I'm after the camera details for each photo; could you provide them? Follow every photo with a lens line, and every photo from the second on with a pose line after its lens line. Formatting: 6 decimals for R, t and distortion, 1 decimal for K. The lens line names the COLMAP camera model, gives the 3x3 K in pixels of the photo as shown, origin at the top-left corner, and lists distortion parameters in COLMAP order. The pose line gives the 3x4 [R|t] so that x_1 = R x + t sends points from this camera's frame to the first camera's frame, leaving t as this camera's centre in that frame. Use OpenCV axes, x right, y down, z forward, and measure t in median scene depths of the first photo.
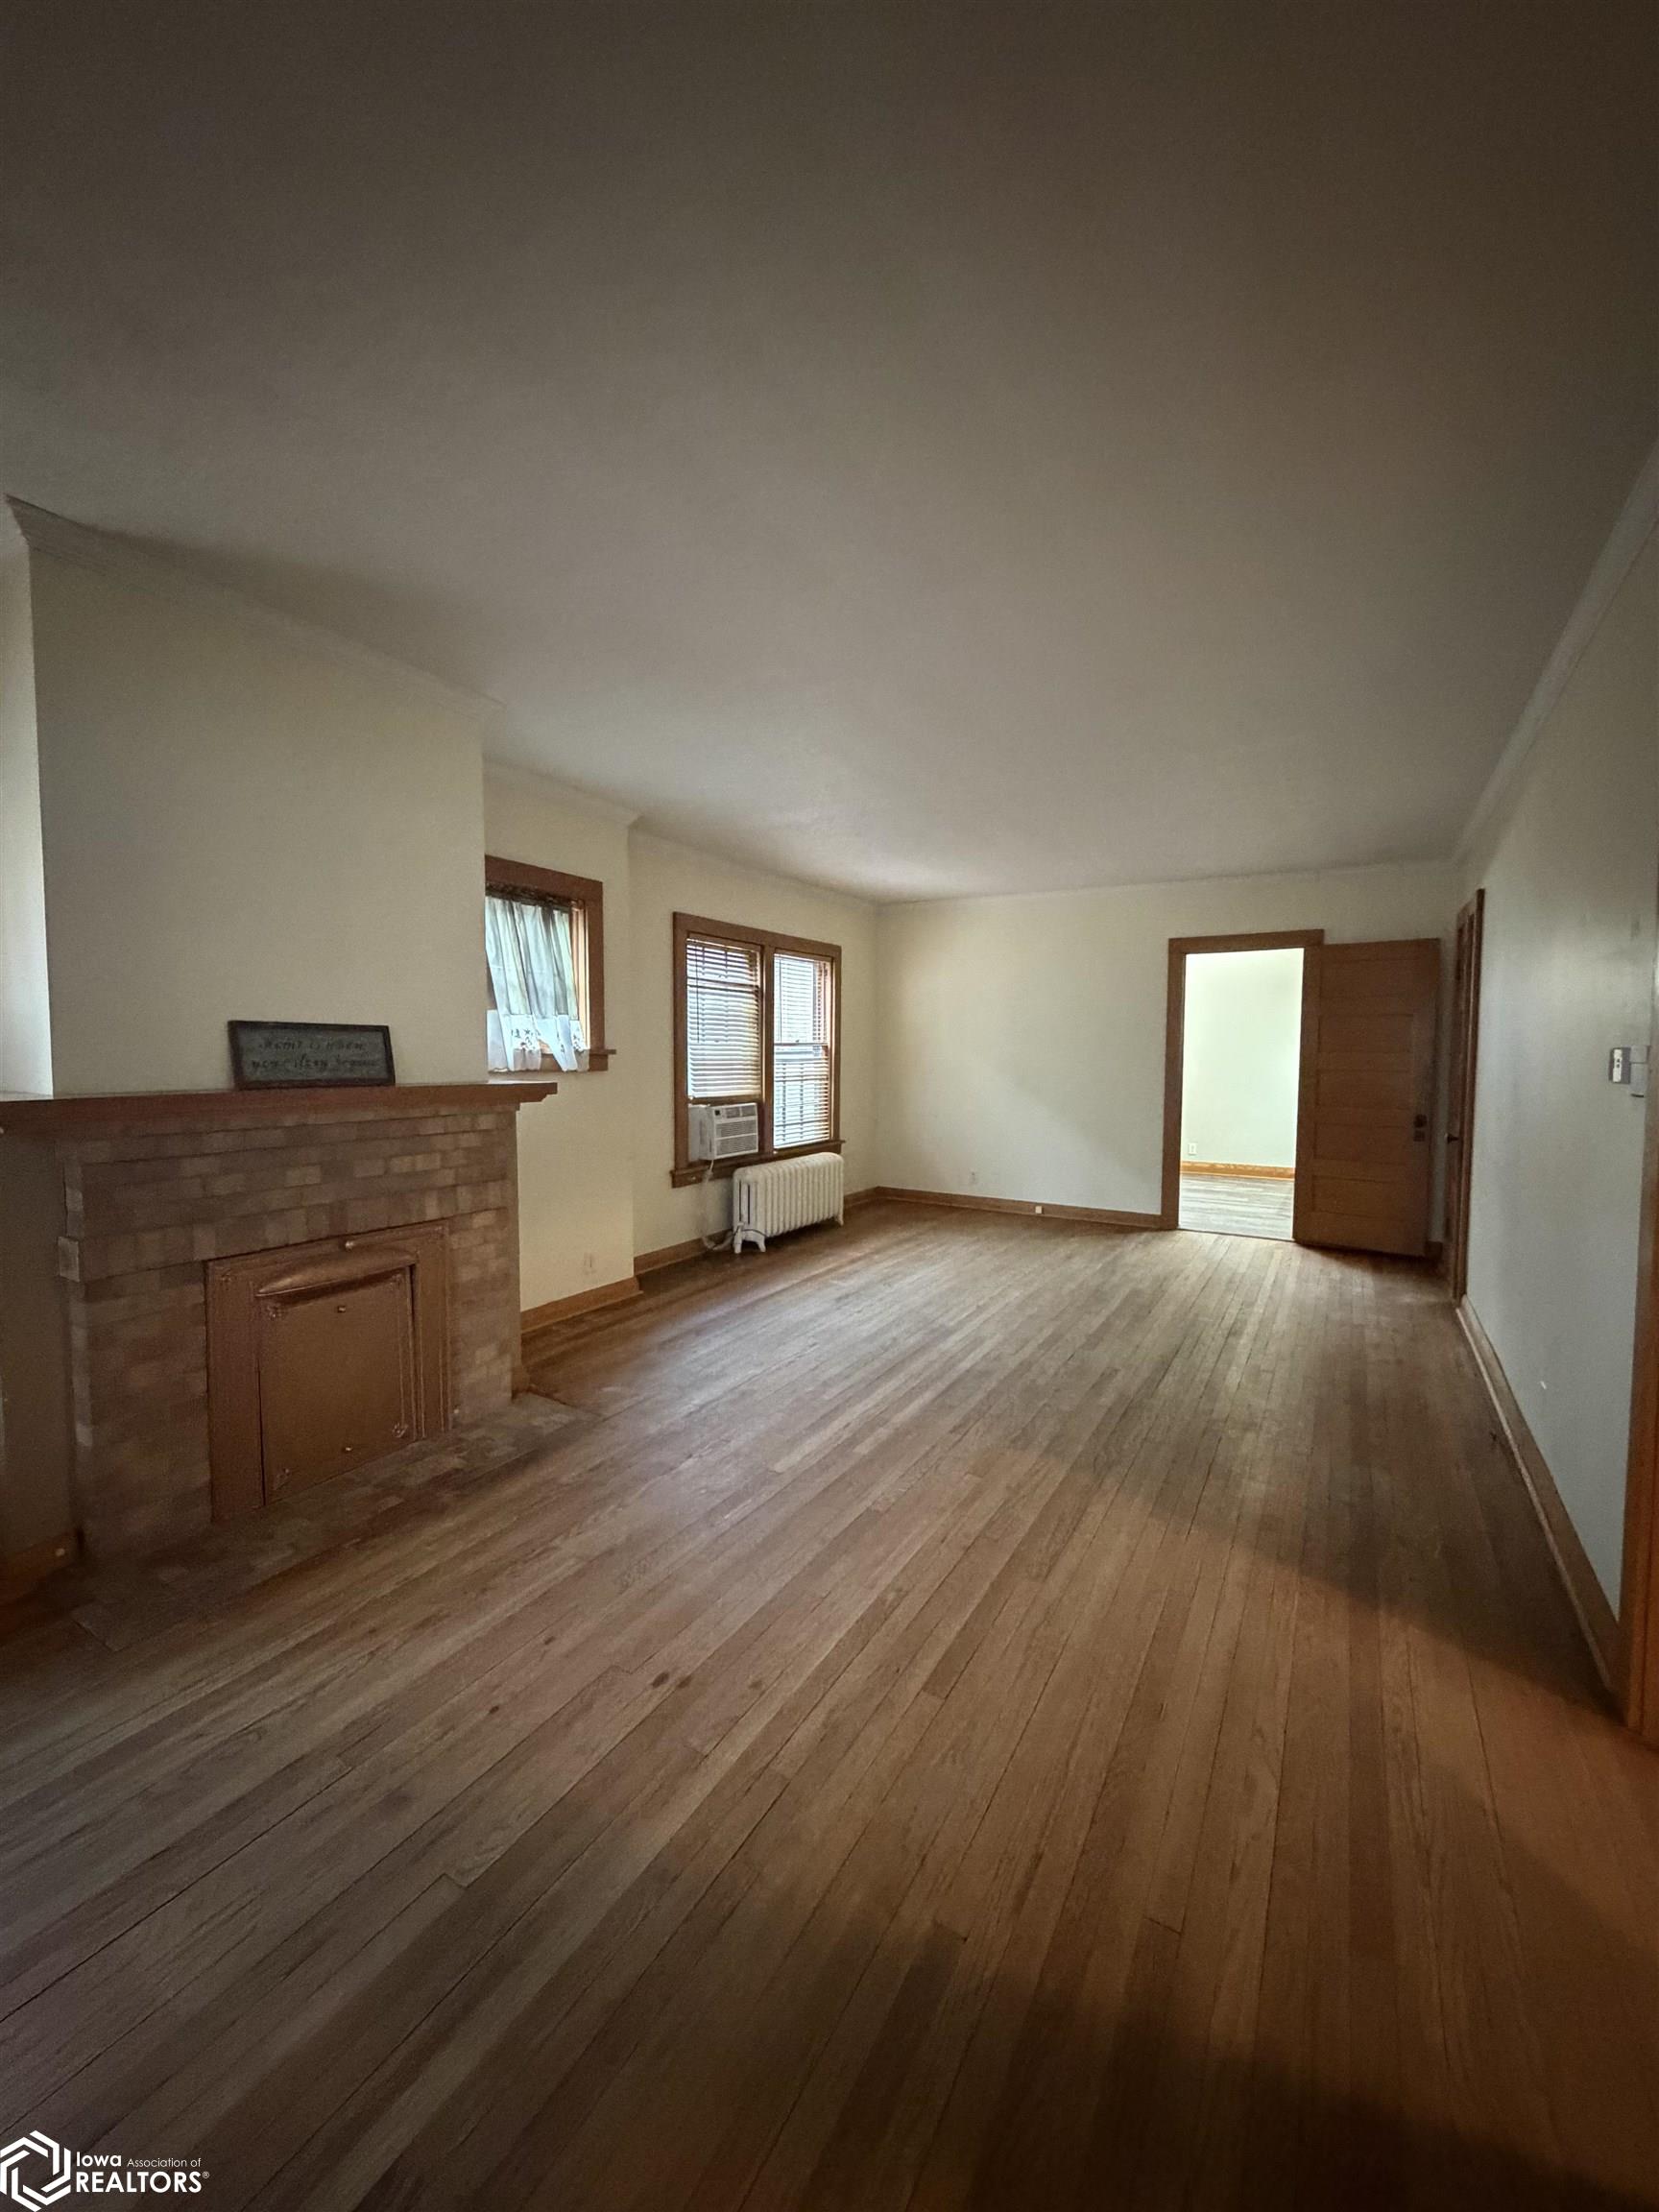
lens RADIAL K [[882.2, 0, 828.4], [0, 882.2, 1103.6], [0, 0, 1]] dist [0.000331, 0.000700]
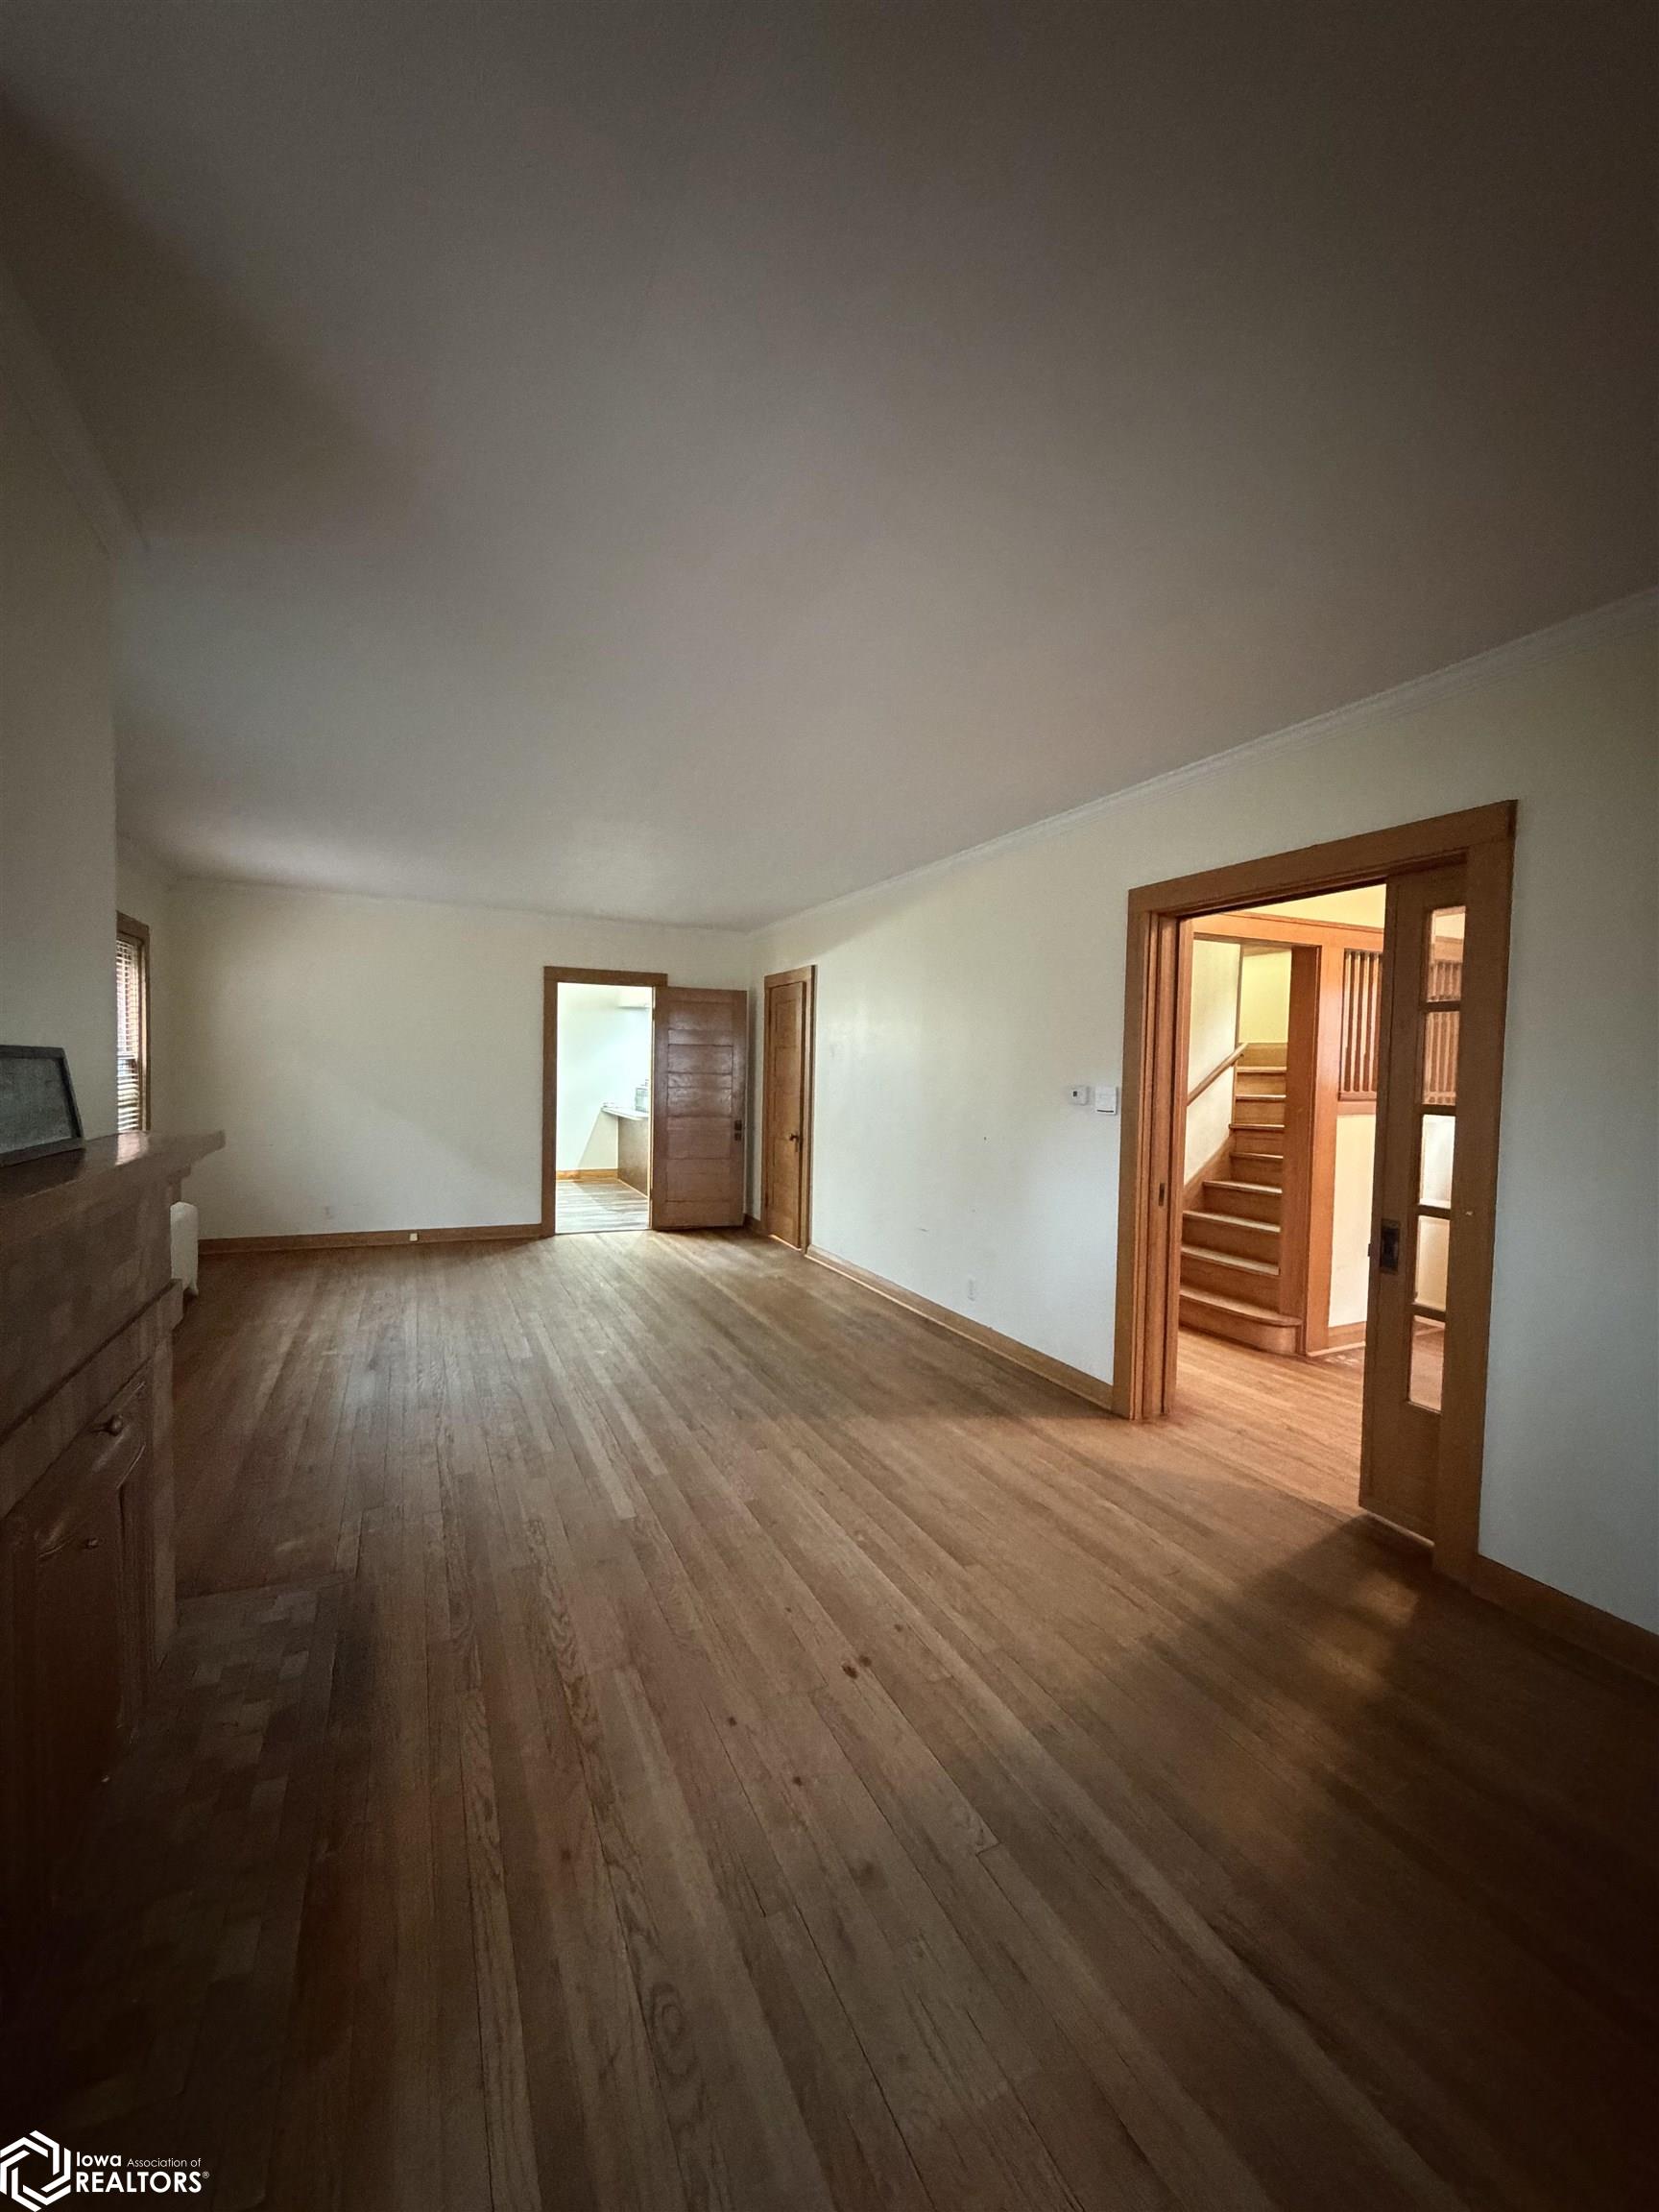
lens RADIAL K [[882.2, 0, 828.4], [0, 882.2, 1103.6], [0, 0, 1]] dist [0.000331, 0.000700]
pose [[0.557179, -0.025088, 0.830013, -0.621783], [0.030729, 0.999482, 0.009583, -0.036833], [-0.829824, 0.020166, 0.557661, 0.224121]]
